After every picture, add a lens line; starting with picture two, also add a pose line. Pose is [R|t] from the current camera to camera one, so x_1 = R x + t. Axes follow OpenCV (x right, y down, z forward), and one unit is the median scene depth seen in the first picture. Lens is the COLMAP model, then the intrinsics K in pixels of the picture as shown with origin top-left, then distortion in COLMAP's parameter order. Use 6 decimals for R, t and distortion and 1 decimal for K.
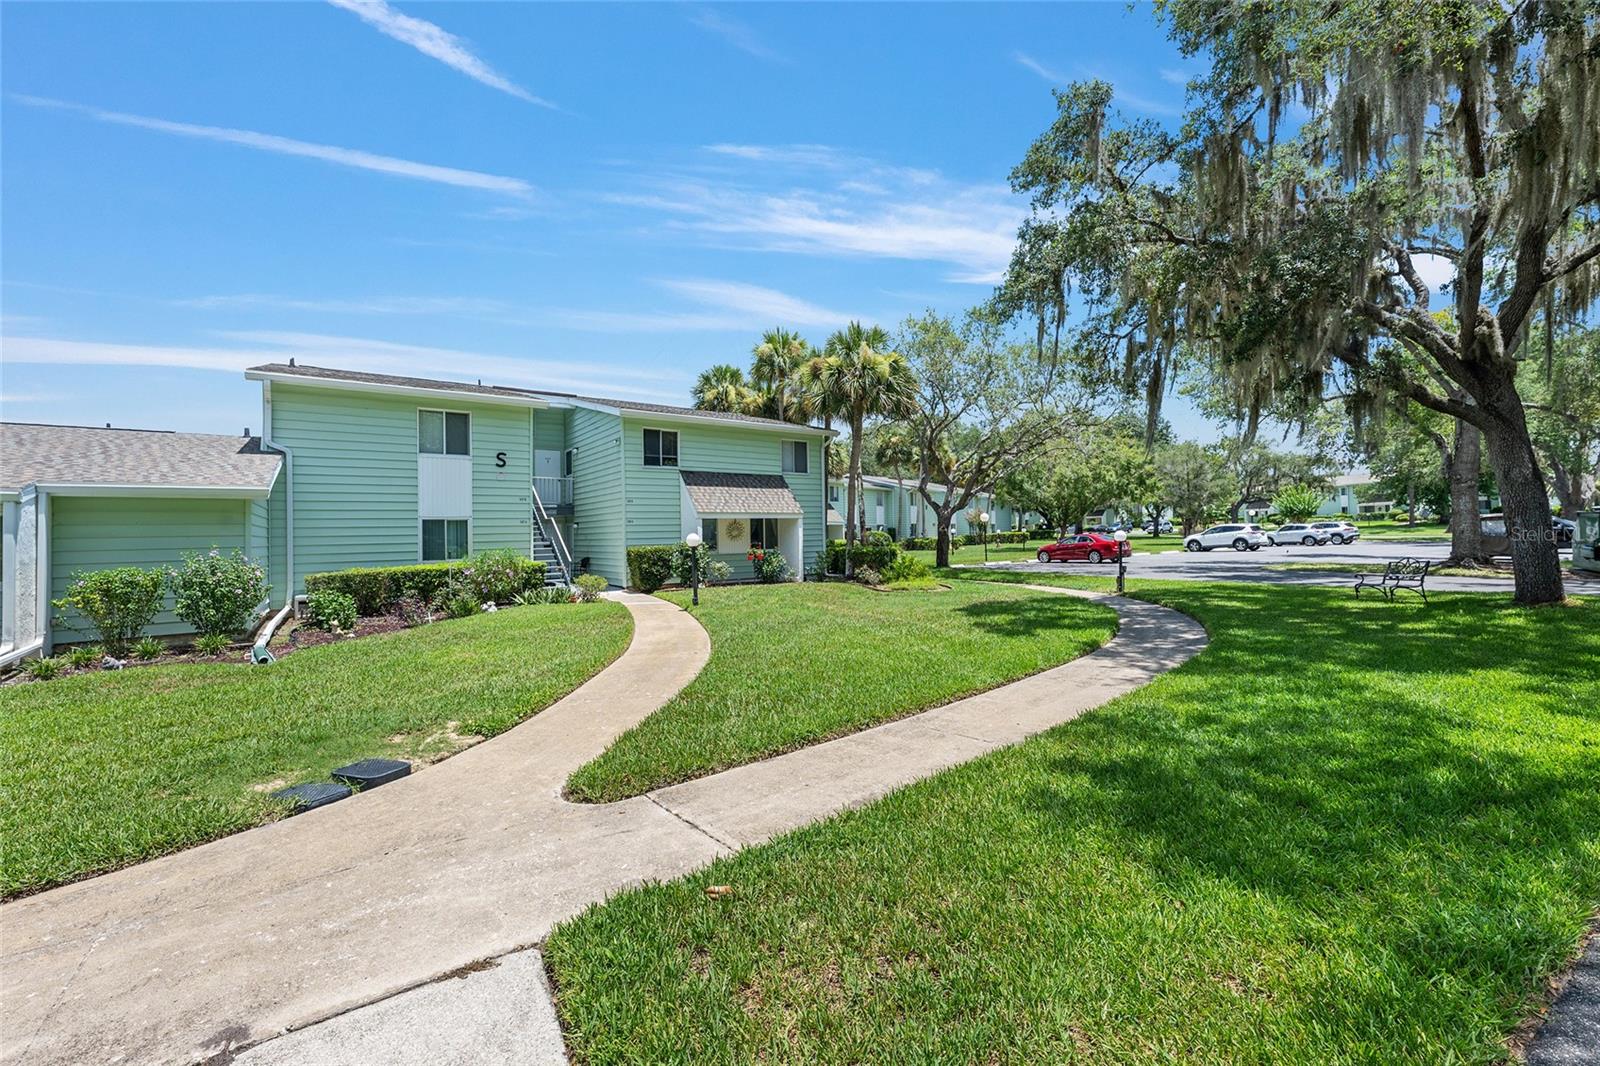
lens RADIAL K [[695.5, 0, 768.2], [0, 695.5, 519.6], [0, 0, 1]] dist [-0.001039, -0.000012]
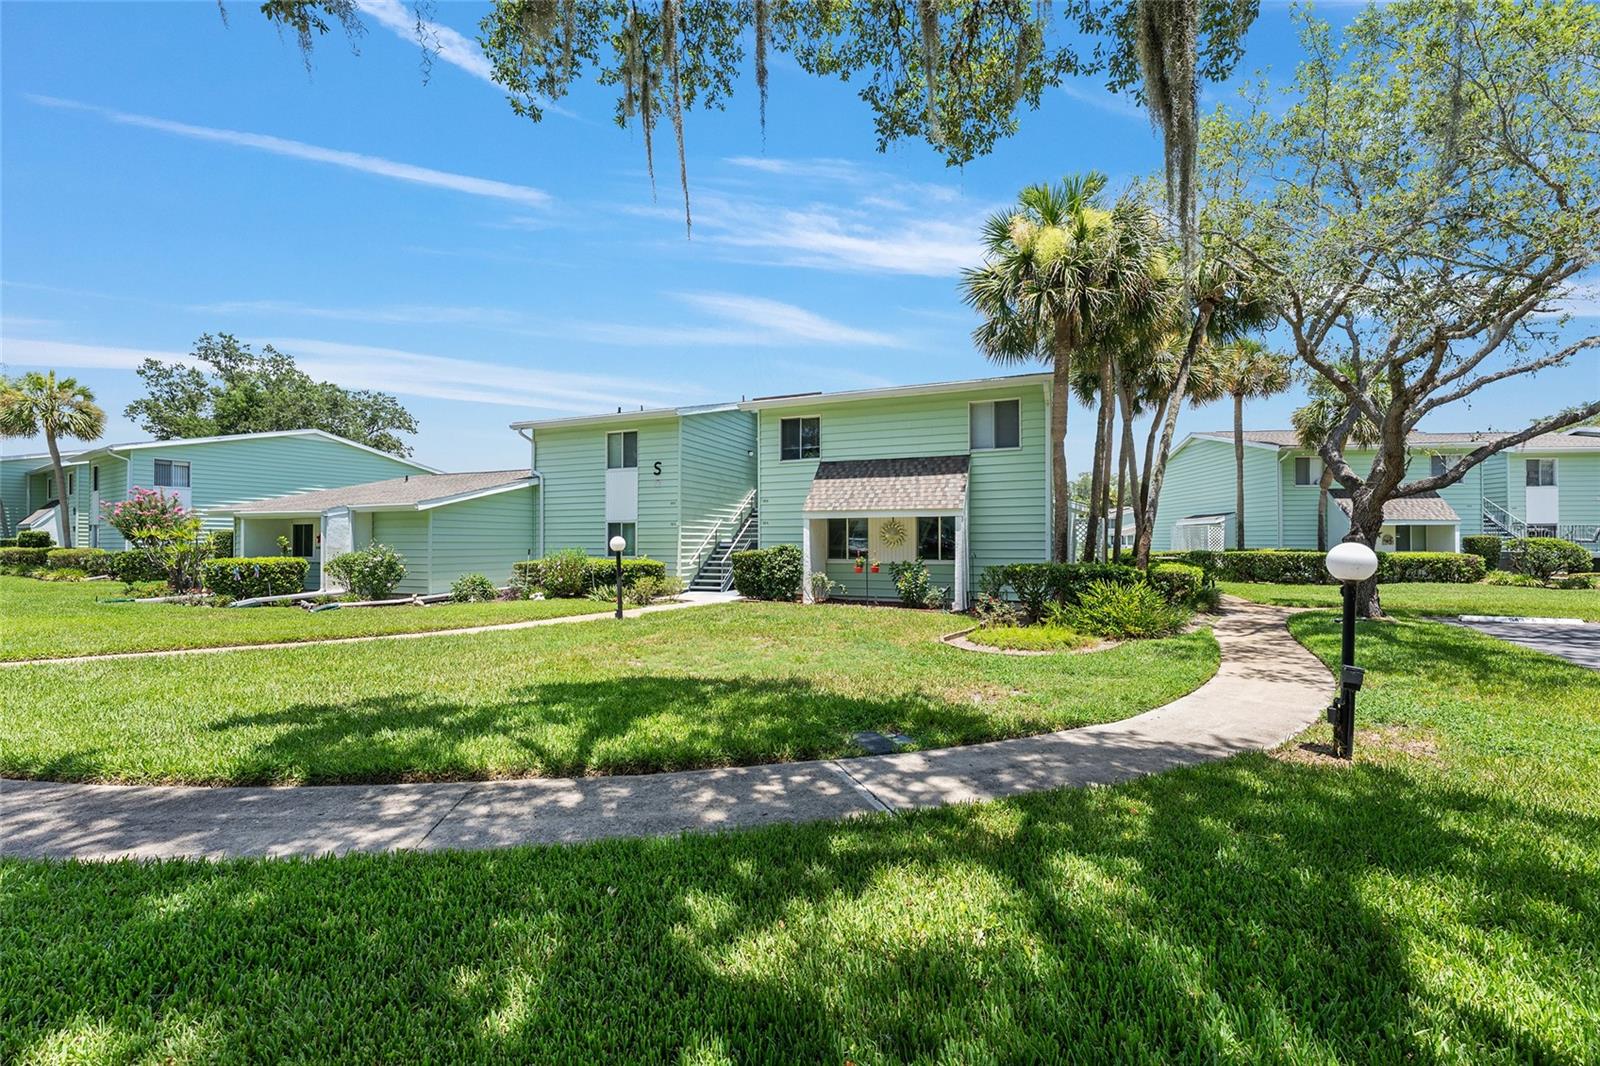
lens RADIAL K [[622.3, 0, 676.8], [0, 622.3, 537.2], [0, 0, 1]] dist [0.001351, 0.000114]
pose [[0.506524, 0.012208, -0.862139, 0.444616], [0.008741, 0.999776, 0.019292, 0.004374], [0.862181, -0.017308, 0.506304, 0.473280]]
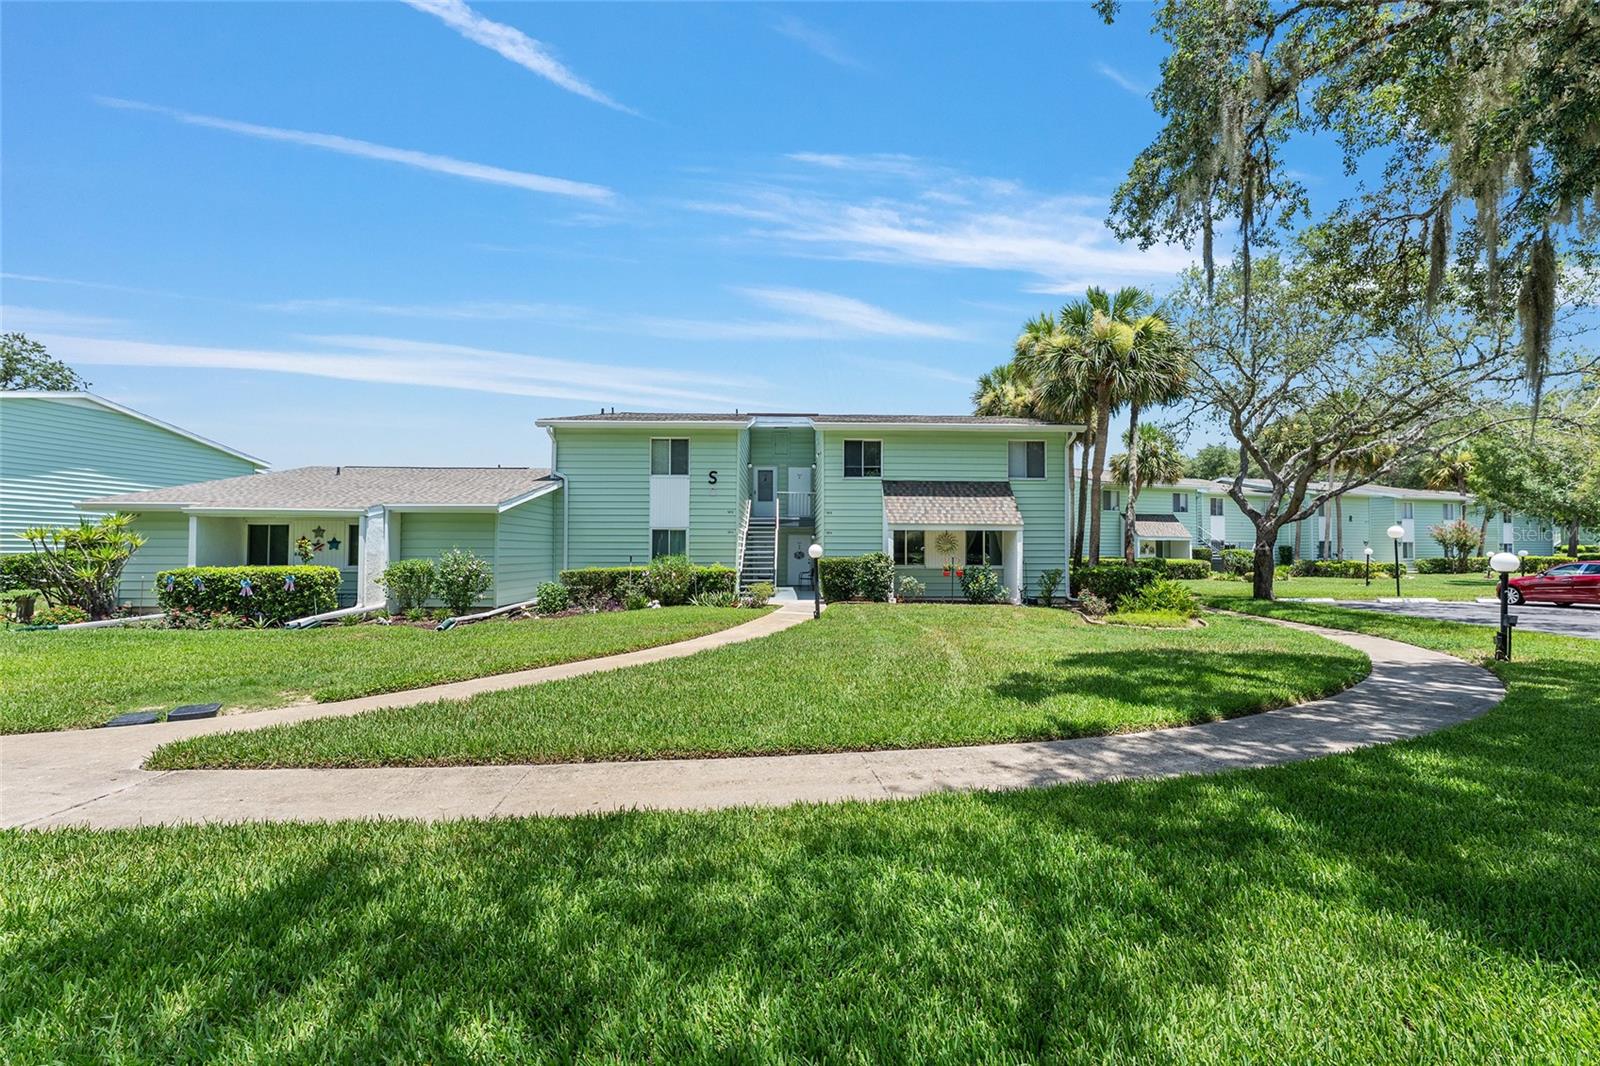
lens RADIAL K [[646.9, 0, 725.4], [0, 646.9, 531.8], [0, 0, 1]] dist [0.000364, 0.000149]
pose [[0.802669, 0.006507, -0.596390, 0.239782], [-0.008020, 0.999968, 0.000116, 0.002417], [0.596371, 0.004690, 0.802695, 0.148244]]
